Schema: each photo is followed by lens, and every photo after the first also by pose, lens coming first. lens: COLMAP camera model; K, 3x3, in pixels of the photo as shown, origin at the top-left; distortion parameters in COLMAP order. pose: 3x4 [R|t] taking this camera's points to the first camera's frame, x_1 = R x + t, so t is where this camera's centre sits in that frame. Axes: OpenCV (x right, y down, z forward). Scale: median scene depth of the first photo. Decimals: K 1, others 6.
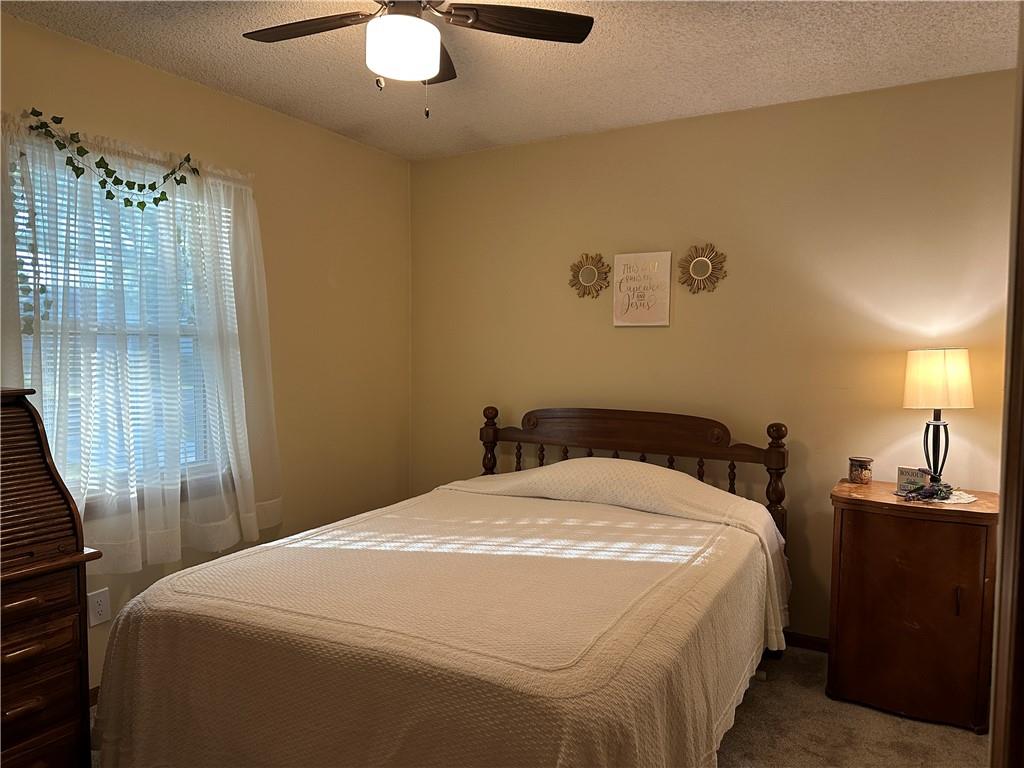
lens RADIAL K [[713.2, 0, 510.4], [0, 713.2, 391.8], [0, 0, 1]] dist [0.092918, -0.116442]
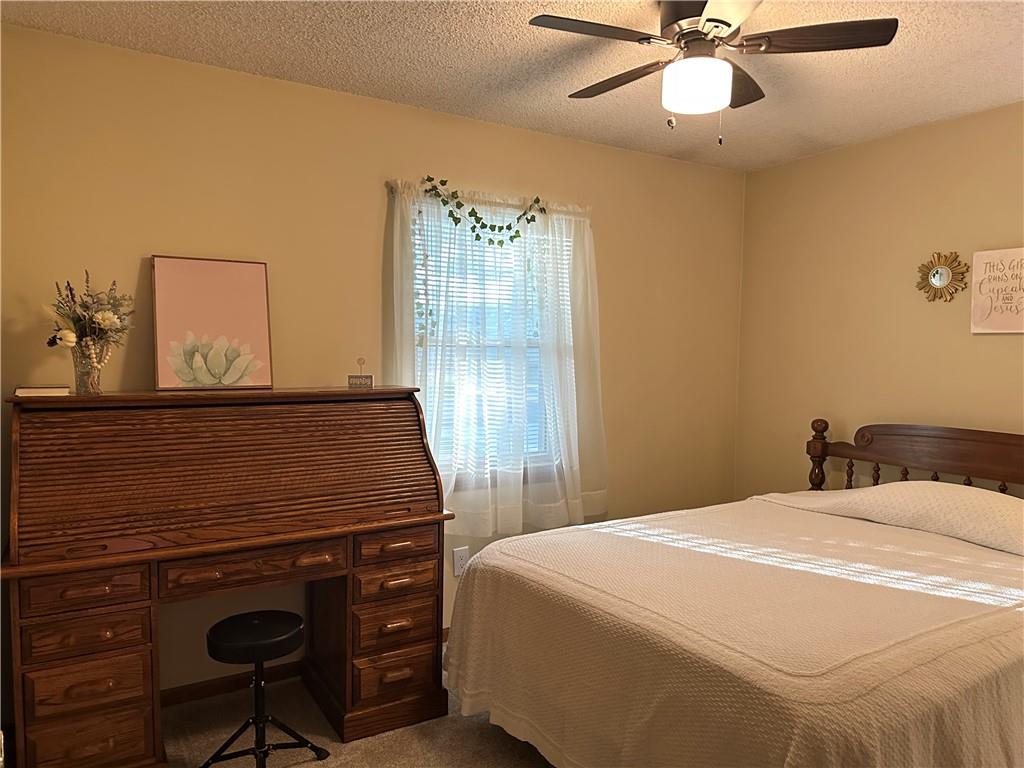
lens RADIAL K [[713.2, 0, 510.4], [0, 713.2, 391.8], [0, 0, 1]] dist [0.092918, -0.116442]
pose [[0.874000, 0.030580, -0.484962, 0.115691], [-0.034604, 0.999401, 0.000656, -0.003298], [0.484692, 0.016208, 0.874535, -0.064983]]
